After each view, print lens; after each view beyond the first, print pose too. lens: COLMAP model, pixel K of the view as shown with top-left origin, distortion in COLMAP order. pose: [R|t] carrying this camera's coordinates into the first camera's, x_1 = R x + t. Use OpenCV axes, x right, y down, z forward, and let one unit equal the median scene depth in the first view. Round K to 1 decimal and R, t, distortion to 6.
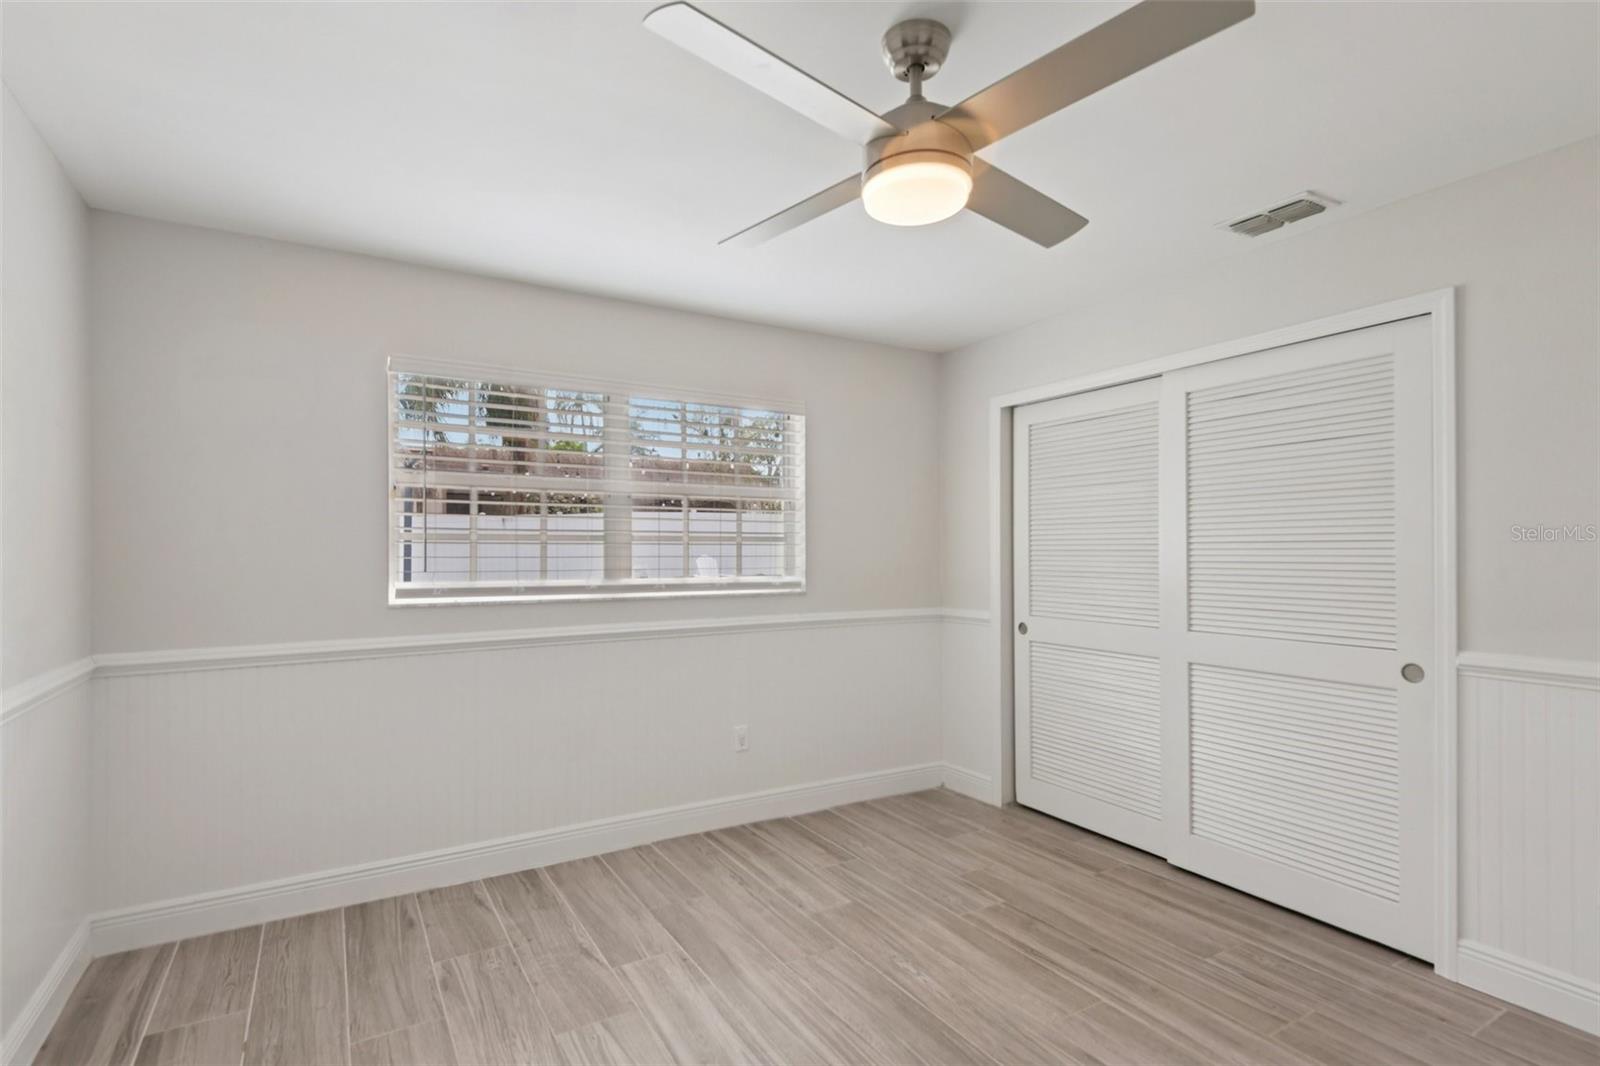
lens RADIAL K [[776.3, 0, 800.0], [0, 776.3, 533.0], [0, 0, 1]] dist [0.045643, -0.029029]
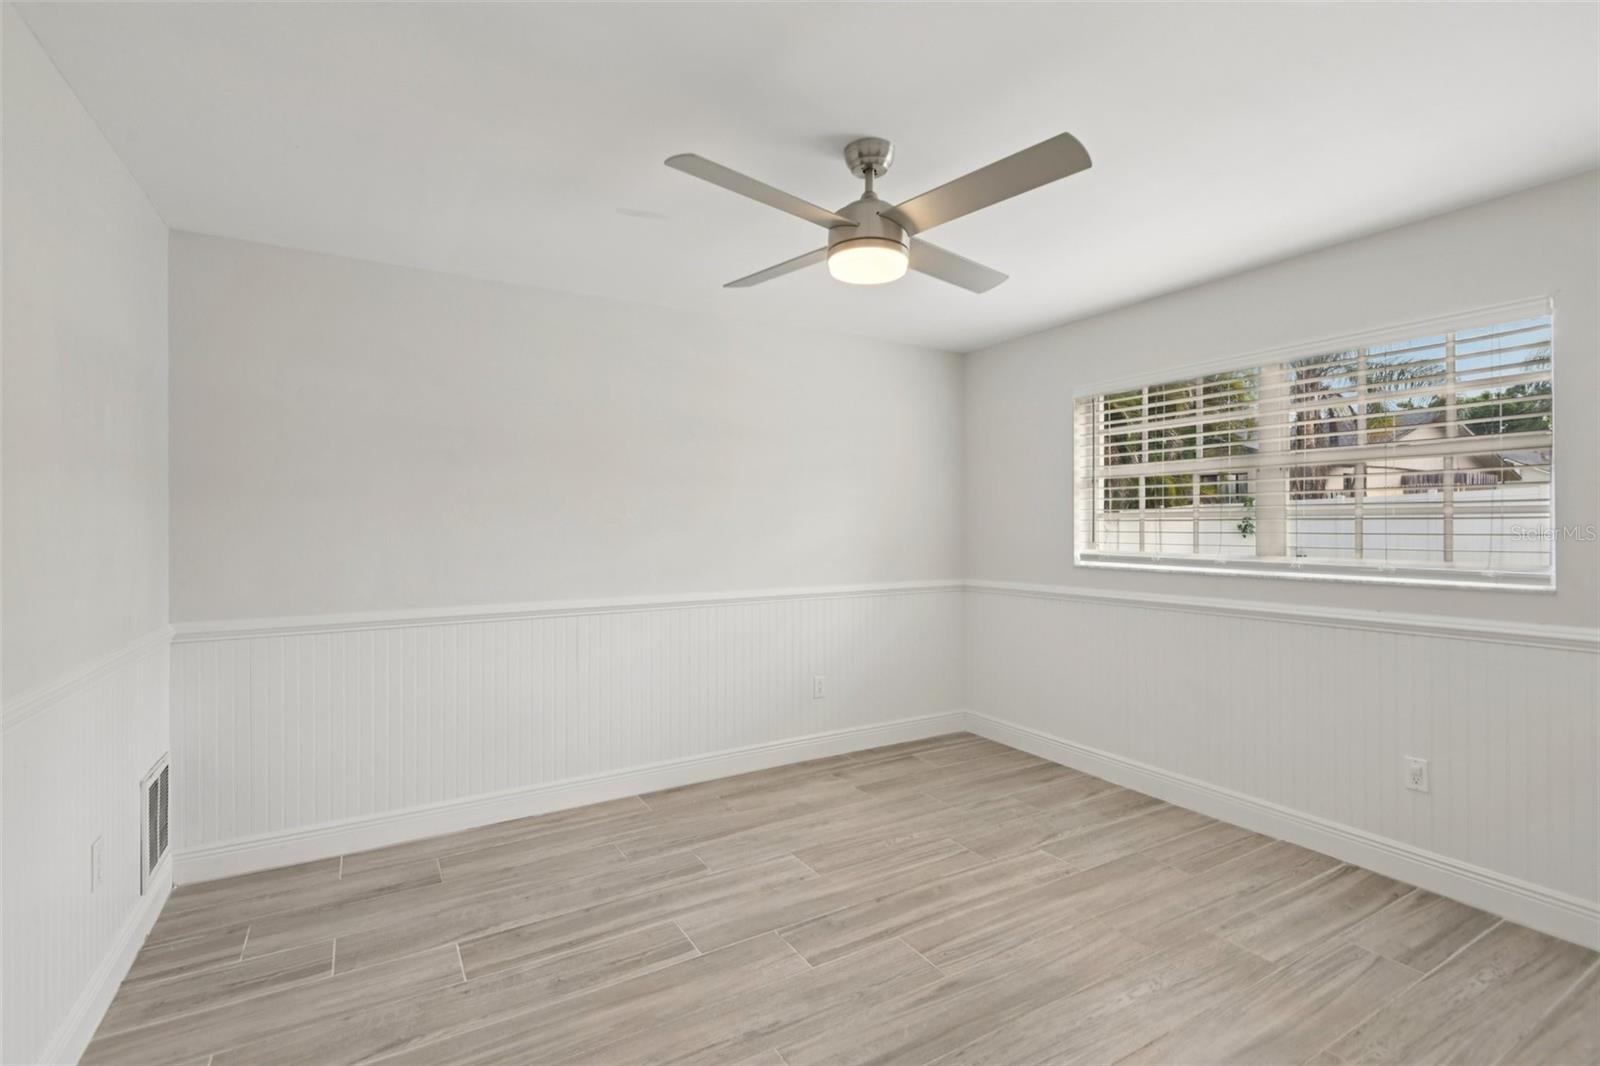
lens RADIAL K [[746.7, 0, 800.8], [0, 746.7, 520.3], [0, 0, 1]] dist [-0.015030, -0.015625]
pose [[-0.029690, -0.008939, -0.999519, 0.816745], [0.021348, 0.999726, -0.009575, 0.013552], [0.999331, -0.021622, -0.029491, 0.535956]]
